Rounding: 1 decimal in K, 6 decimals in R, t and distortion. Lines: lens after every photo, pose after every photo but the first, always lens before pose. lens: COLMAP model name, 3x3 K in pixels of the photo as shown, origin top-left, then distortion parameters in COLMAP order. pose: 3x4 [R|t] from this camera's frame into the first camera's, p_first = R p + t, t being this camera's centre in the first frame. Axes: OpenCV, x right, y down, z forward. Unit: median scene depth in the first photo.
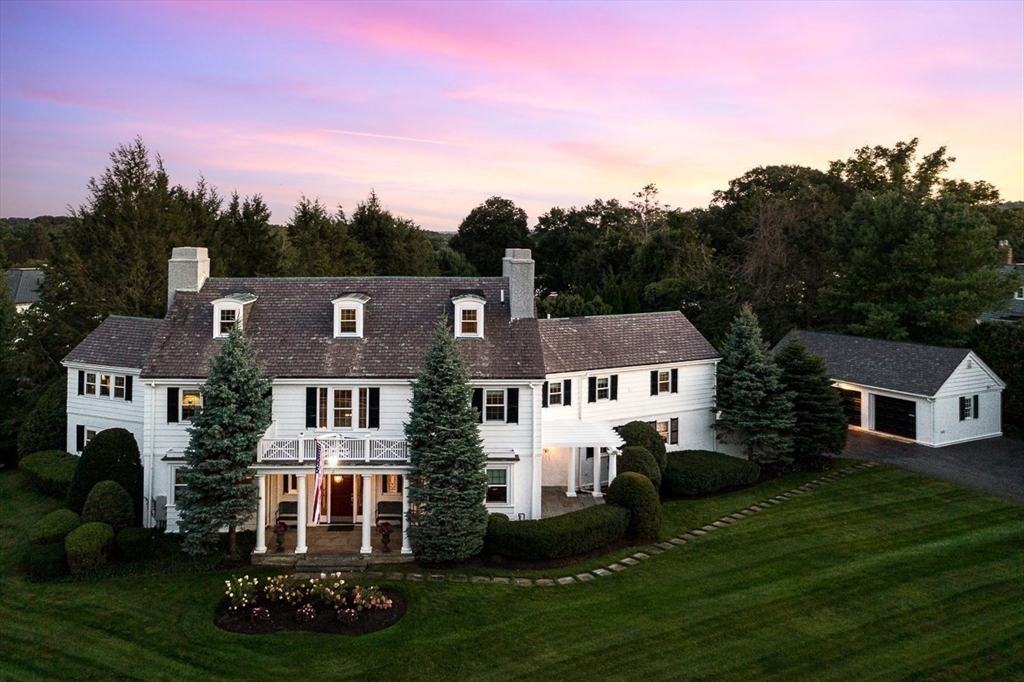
lens RADIAL K [[829.4, 0, 472.8], [0, 829.4, 198.4], [0, 0, 1]] dist [-0.005445, 0.012764]
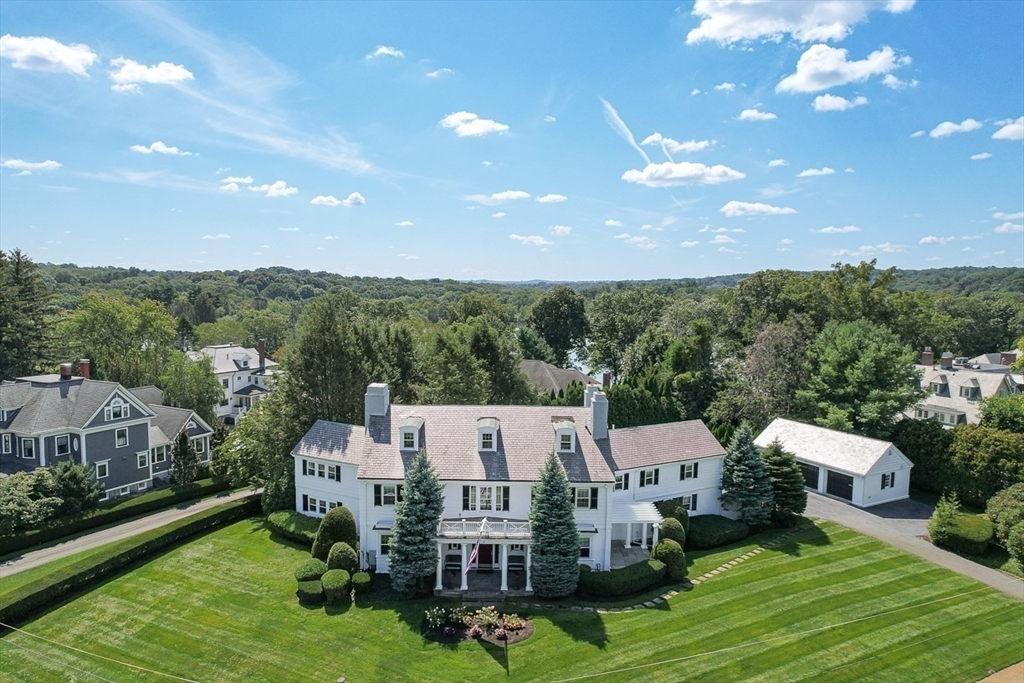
lens RADIAL K [[656.2, 0, 535.4], [0, 656.2, 339.1], [0, 0, 1]] dist [-0.073182, 0.067316]
pose [[0.999887, 0.014121, 0.005209, -0.072836], [-0.014630, 0.993152, 0.115907, -0.188448], [-0.003537, -0.115970, 0.993246, -0.187489]]
